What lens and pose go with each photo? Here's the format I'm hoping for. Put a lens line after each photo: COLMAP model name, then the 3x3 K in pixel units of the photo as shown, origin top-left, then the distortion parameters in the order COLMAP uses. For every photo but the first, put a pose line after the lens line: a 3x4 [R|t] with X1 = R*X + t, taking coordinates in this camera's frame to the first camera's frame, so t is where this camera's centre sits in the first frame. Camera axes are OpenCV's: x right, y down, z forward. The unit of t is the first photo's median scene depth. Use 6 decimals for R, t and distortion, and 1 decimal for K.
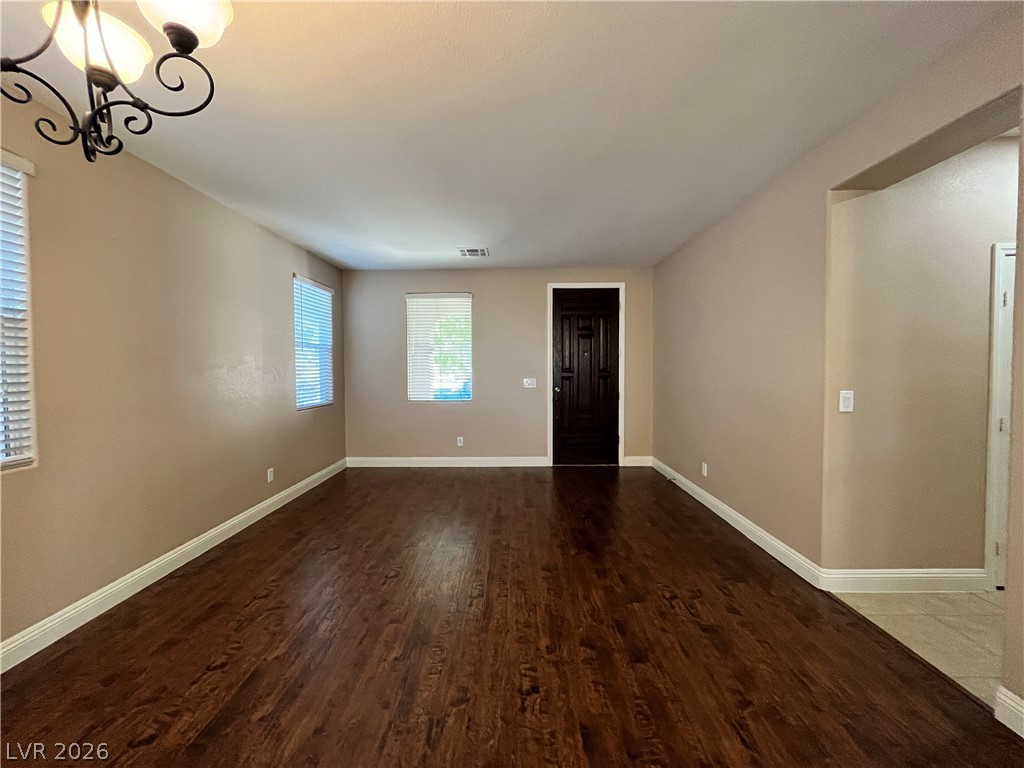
lens RADIAL K [[413.6, 0, 508.7], [0, 413.6, 378.3], [0, 0, 1]] dist [-0.005787, 0.000395]
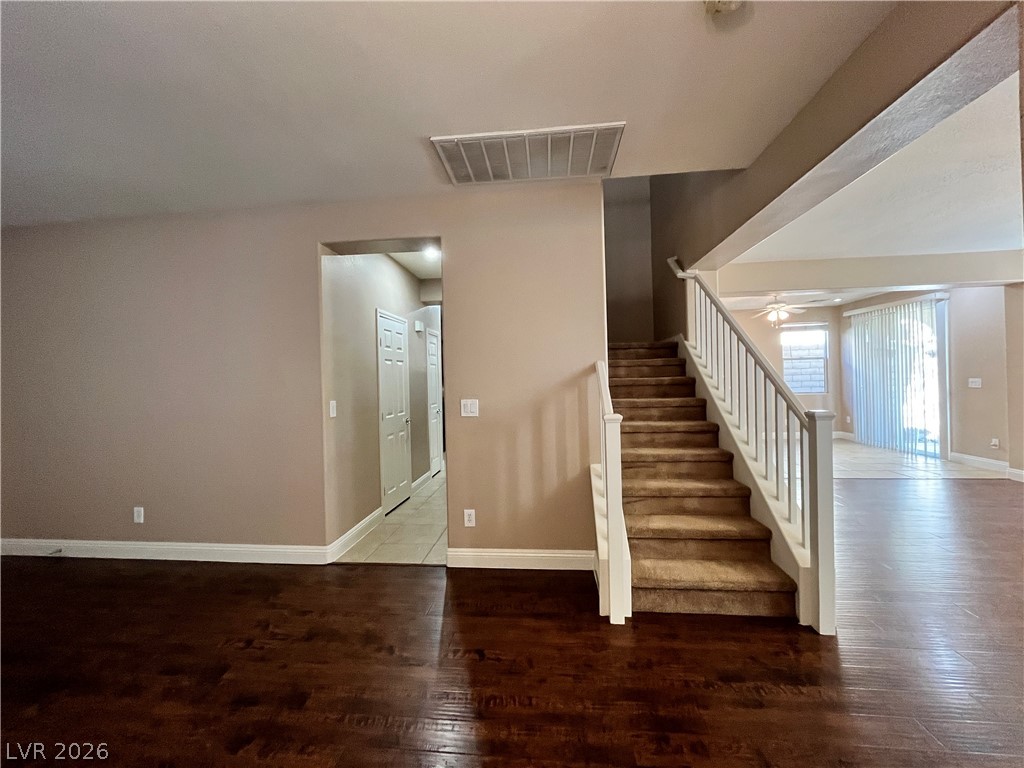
lens RADIAL K [[413.6, 0, 505.2], [0, 413.6, 379.8], [0, 0, 1]] dist [-0.005787, 0.000395]
pose [[0.093066, 0.005060, 0.995647, -0.472563], [0.054791, 0.998446, -0.010196, 0.007763], [-0.994151, 0.055501, 0.092645, 0.369181]]
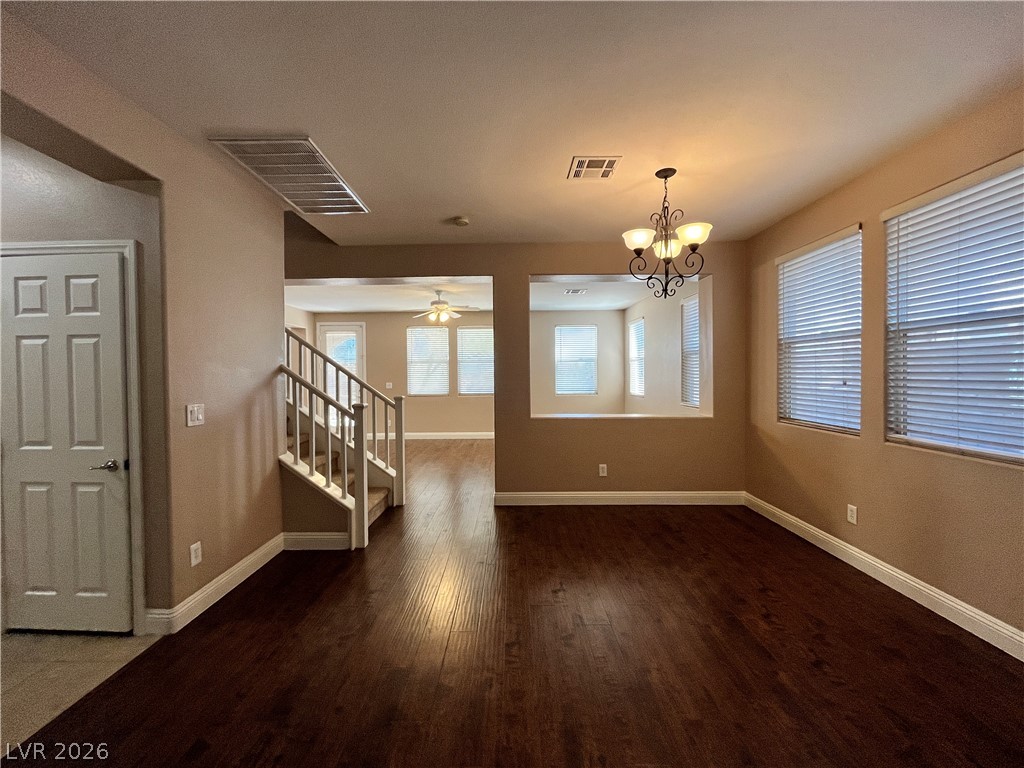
lens RADIAL K [[413.6, 0, 511.0], [0, 413.6, 382.8], [0, 0, 1]] dist [-0.005787, 0.000395]
pose [[-0.999821, 0.015407, -0.011025, 0.043824], [0.014840, 0.998652, 0.049746, -0.044557], [0.011777, 0.049573, -0.998701, 1.675982]]
